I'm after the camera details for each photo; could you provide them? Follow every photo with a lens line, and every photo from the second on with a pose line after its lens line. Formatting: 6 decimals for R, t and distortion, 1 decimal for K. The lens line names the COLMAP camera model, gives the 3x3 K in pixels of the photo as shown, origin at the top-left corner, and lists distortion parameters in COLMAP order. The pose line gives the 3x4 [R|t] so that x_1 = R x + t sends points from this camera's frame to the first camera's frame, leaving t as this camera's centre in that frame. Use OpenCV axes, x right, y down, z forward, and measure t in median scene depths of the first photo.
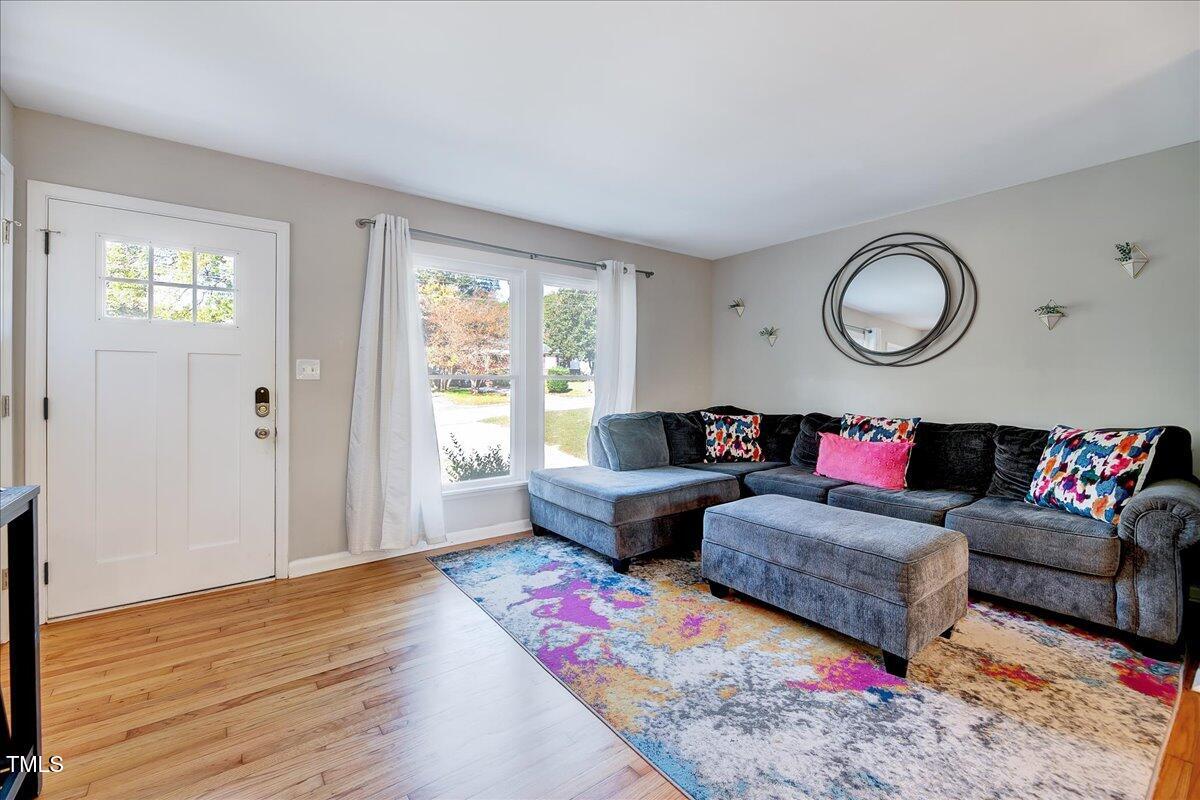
lens RADIAL K [[497.8, 0, 602.2], [0, 497.8, 383.6], [0, 0, 1]] dist [-0.003909, -0.000649]
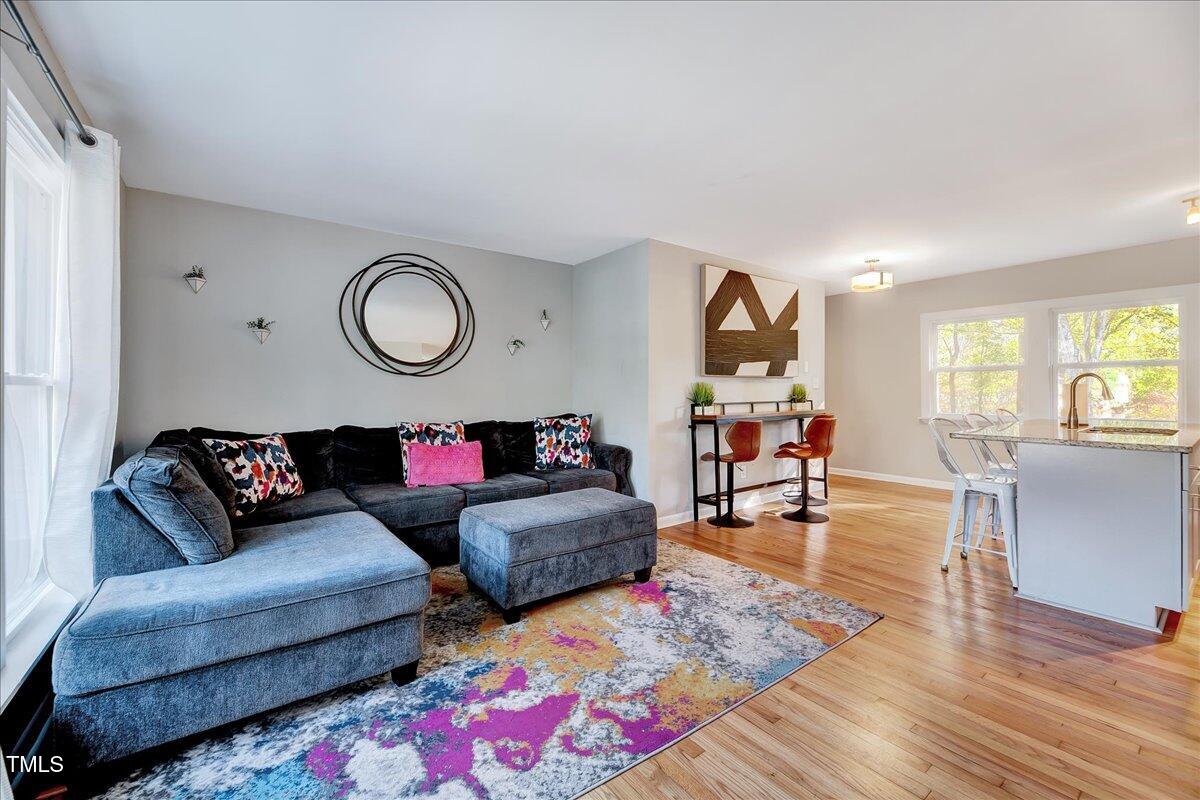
lens RADIAL K [[497.8, 0, 602.2], [0, 497.8, 383.6], [0, 0, 1]] dist [-0.003909, -0.000649]
pose [[0.003058, 0.012981, 0.999911, -0.756151], [0.007971, 0.999884, -0.013005, -0.001282], [-0.999964, 0.008010, 0.002954, 0.902990]]
